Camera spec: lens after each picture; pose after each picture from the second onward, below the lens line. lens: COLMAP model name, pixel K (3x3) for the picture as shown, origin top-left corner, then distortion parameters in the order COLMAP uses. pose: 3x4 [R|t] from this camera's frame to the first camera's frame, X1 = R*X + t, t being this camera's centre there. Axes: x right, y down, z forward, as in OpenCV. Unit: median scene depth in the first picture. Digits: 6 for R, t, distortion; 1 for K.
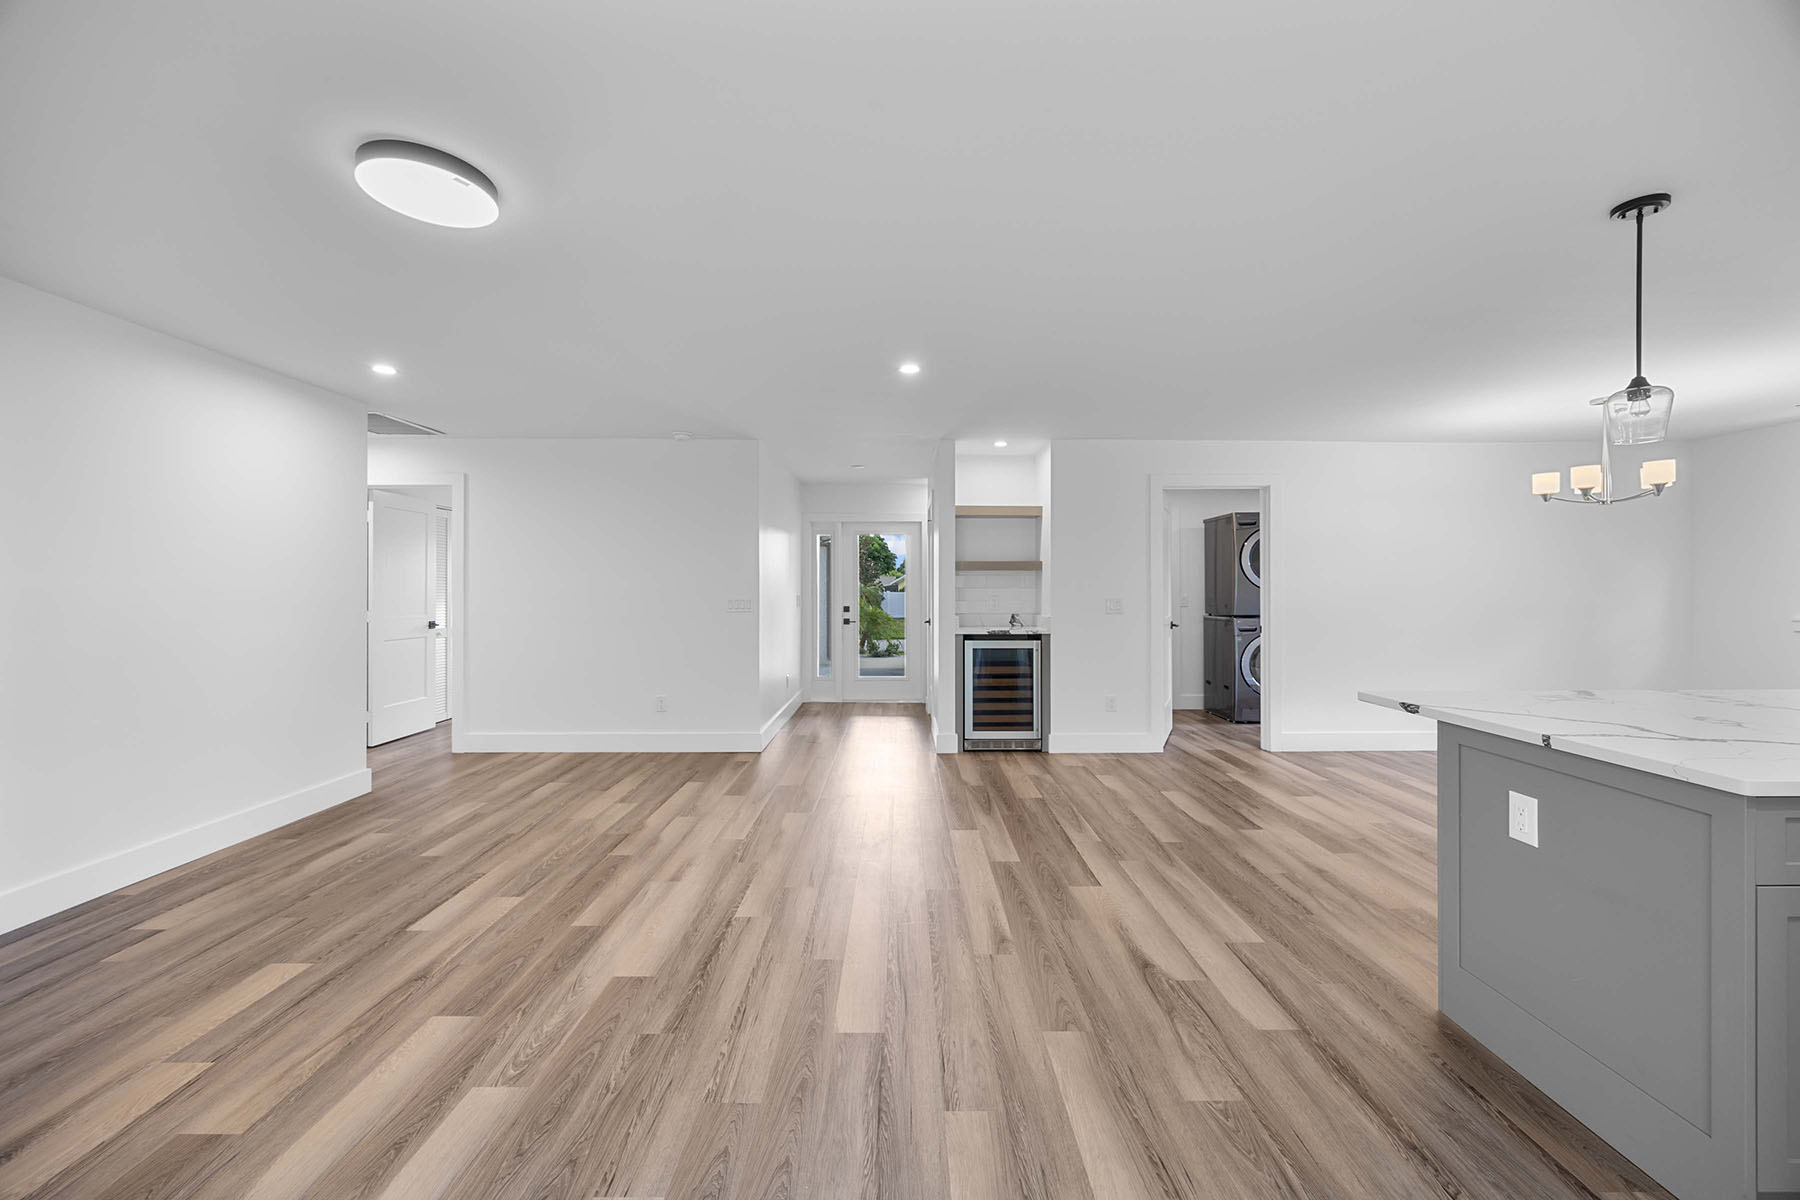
lens RADIAL K [[681.7, 0, 905.2], [0, 681.7, 589.1], [0, 0, 1]] dist [-0.004200, 0.000518]
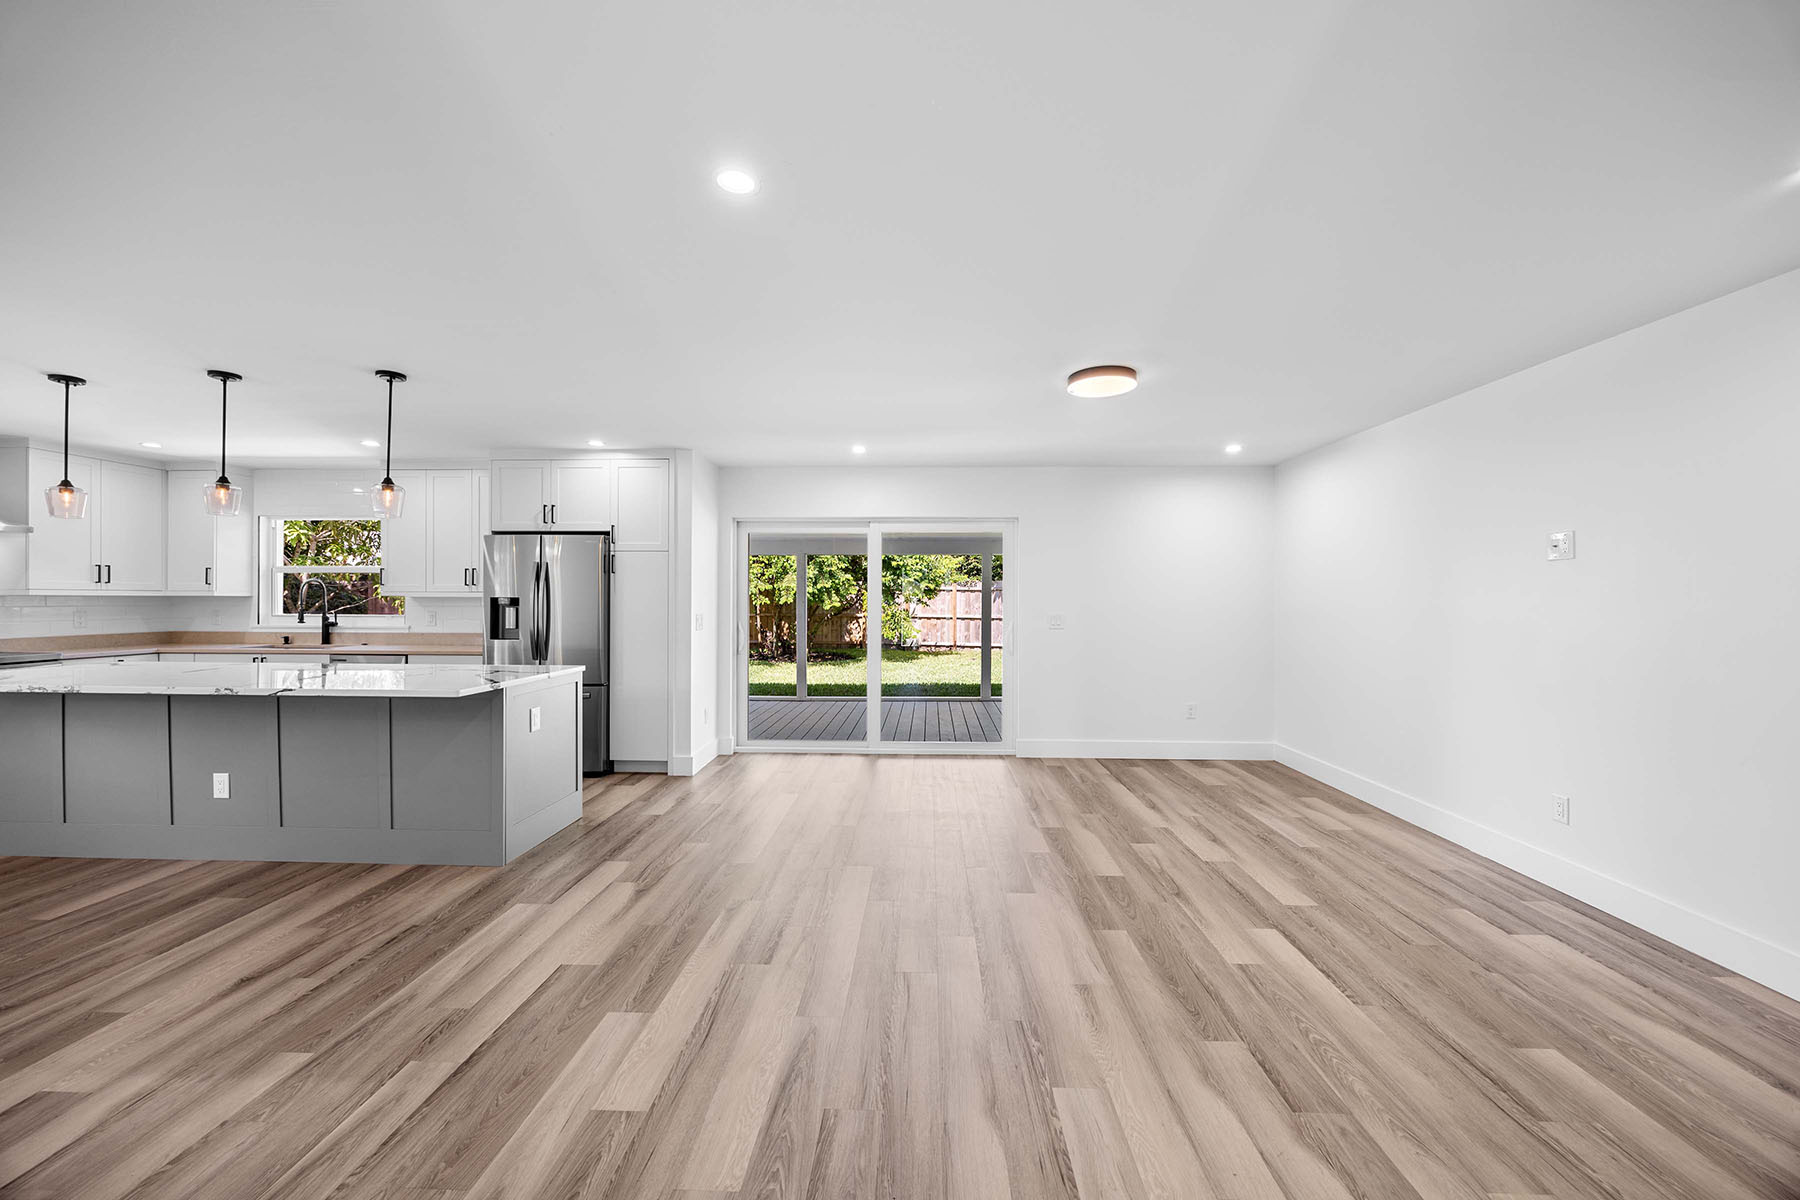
lens RADIAL K [[681.7, 0, 902.1], [0, 681.7, 596.1], [0, 0, 1]] dist [-0.004200, 0.000518]
pose [[-0.999028, -0.000269, 0.044081, -0.173036], [-0.000260, 1.000000, 0.000204, -0.020243], [-0.044081, 0.000192, -0.999028, 1.857797]]
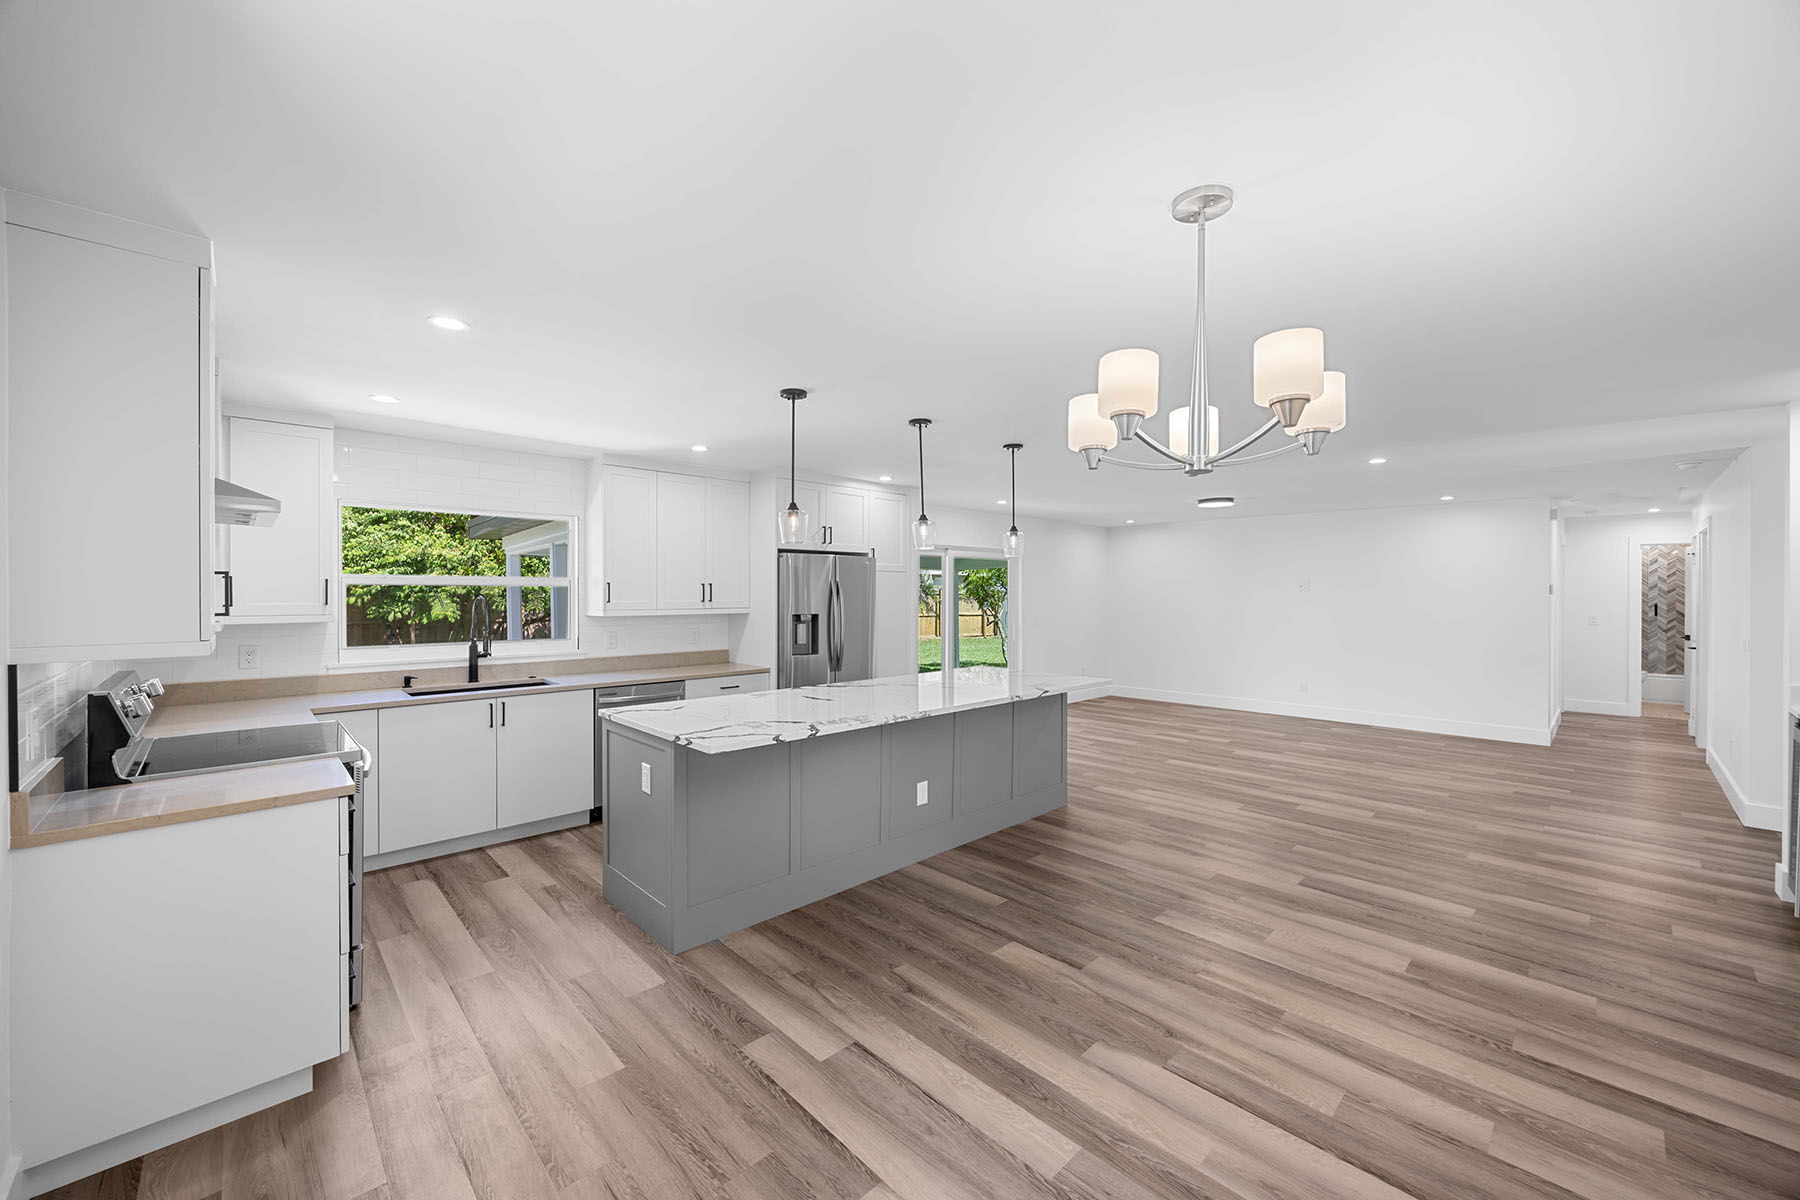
lens RADIAL K [[681.7, 0, 896.5], [0, 681.7, 599.6], [0, 0, 1]] dist [-0.004200, 0.000518]
pose [[-0.729412, 0.009380, -0.684011, 2.011004], [-0.001163, 0.999888, 0.014951, -0.083060], [0.684074, 0.011701, -0.729319, 1.648682]]
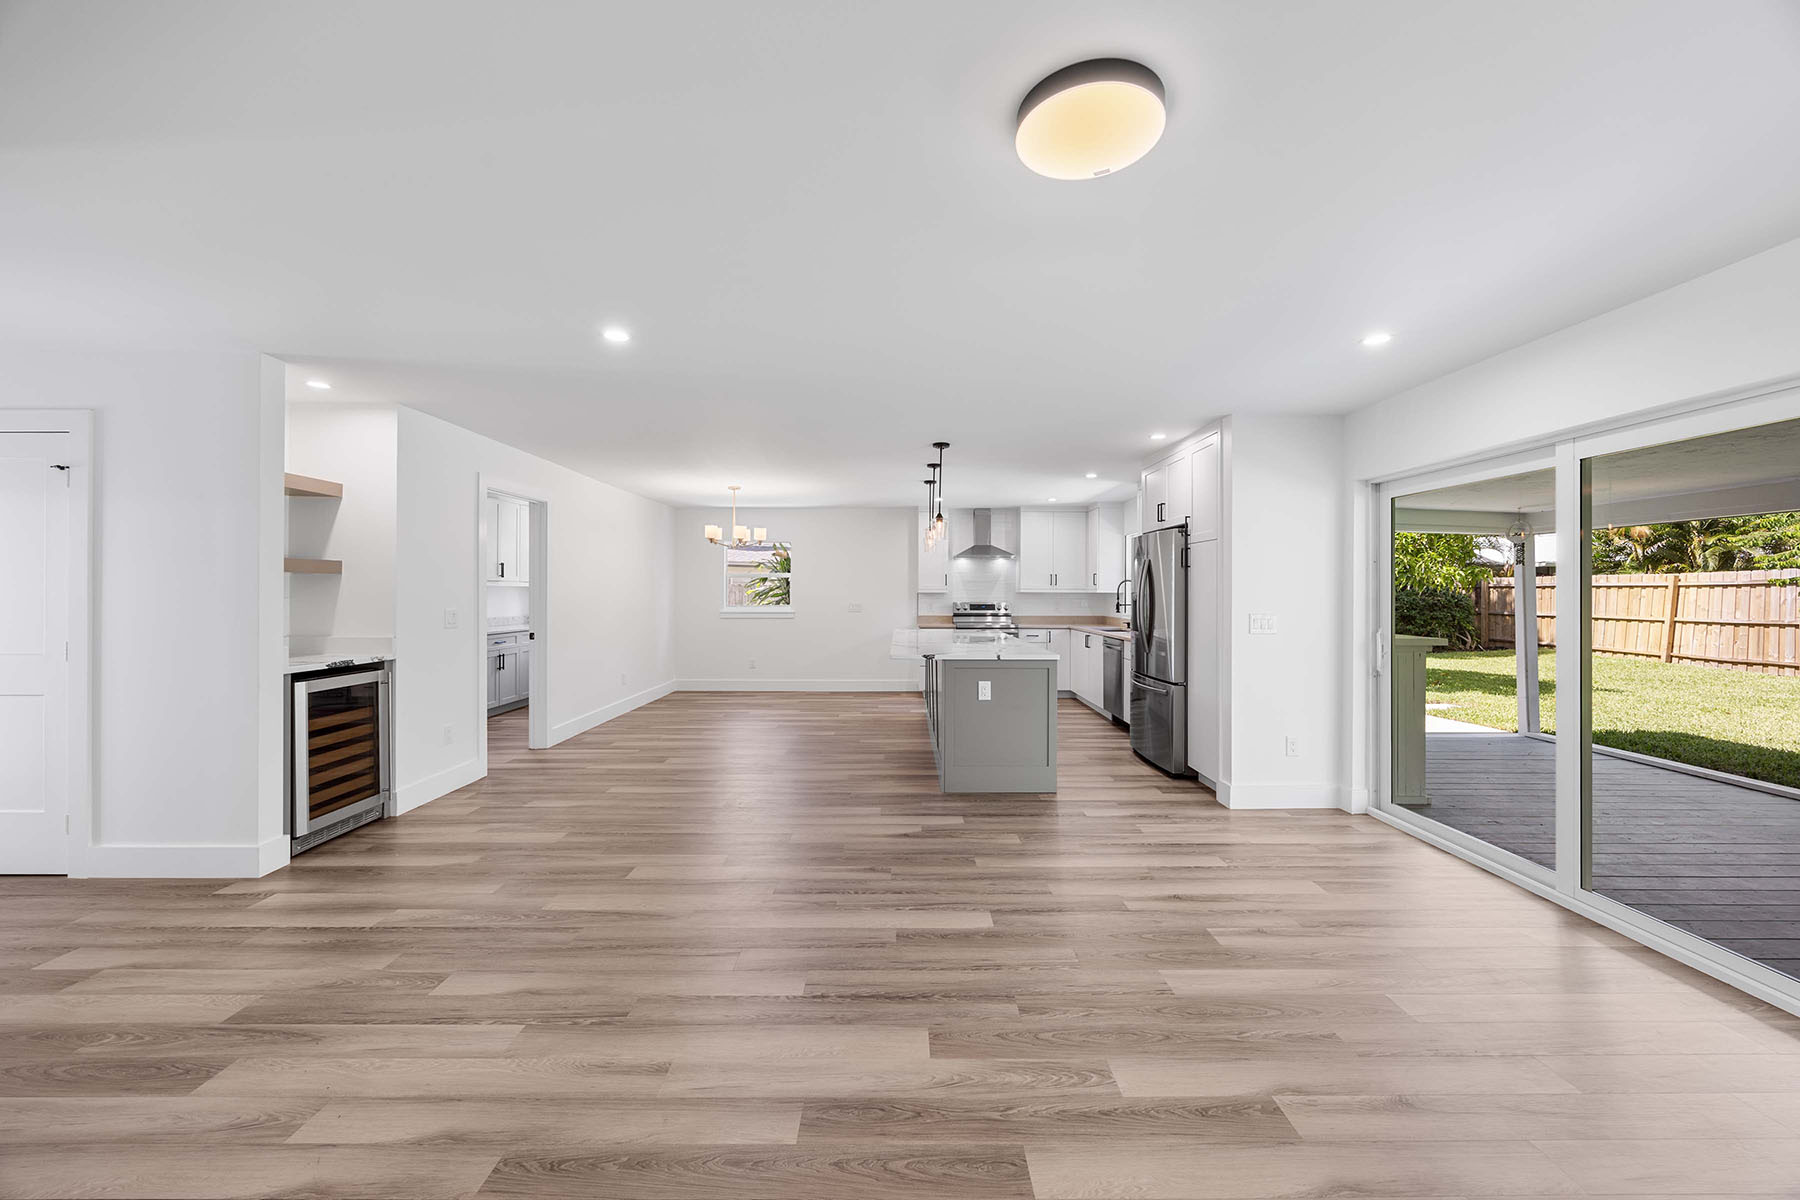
lens RADIAL K [[681.7, 0, 903.6], [0, 681.7, 588.4], [0, 0, 1]] dist [-0.004200, 0.000518]
pose [[-0.001098, 0.008253, 0.999965, -1.012118], [-0.000975, 0.999965, -0.008254, -0.013125], [-0.999999, -0.000984, -0.001090, 0.810319]]
